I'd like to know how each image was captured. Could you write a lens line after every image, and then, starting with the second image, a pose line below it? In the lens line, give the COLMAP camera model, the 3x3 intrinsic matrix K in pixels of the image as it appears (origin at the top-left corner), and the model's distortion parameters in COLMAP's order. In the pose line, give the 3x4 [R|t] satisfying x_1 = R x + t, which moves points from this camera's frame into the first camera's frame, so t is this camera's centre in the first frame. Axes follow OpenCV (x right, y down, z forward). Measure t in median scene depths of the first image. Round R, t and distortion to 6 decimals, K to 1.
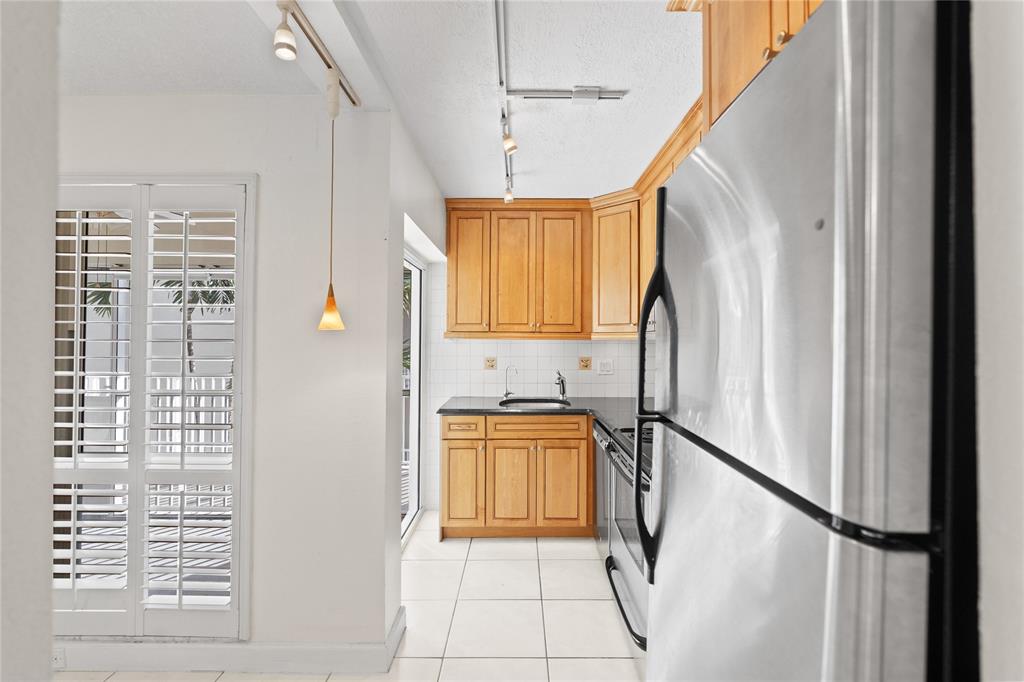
lens RADIAL K [[465.4, 0, 512.0], [0, 465.4, 341.0], [0, 0, 1]] dist [-0.000774, -0.000051]
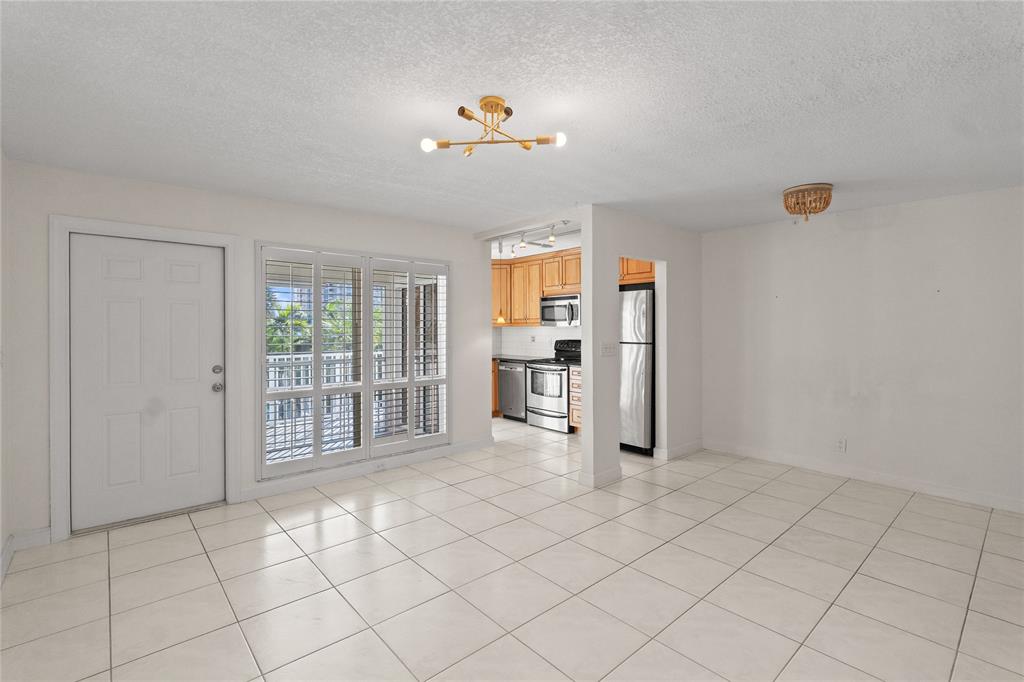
lens RADIAL K [[465.4, 0, 512.0], [0, 465.4, 341.0], [0, 0, 1]] dist [-0.000774, -0.000051]
pose [[0.743354, -0.022561, 0.668518, -2.375735], [0.008492, 0.999669, 0.024295, 0.021704], [-0.668845, -0.012382, 0.743299, -1.322080]]
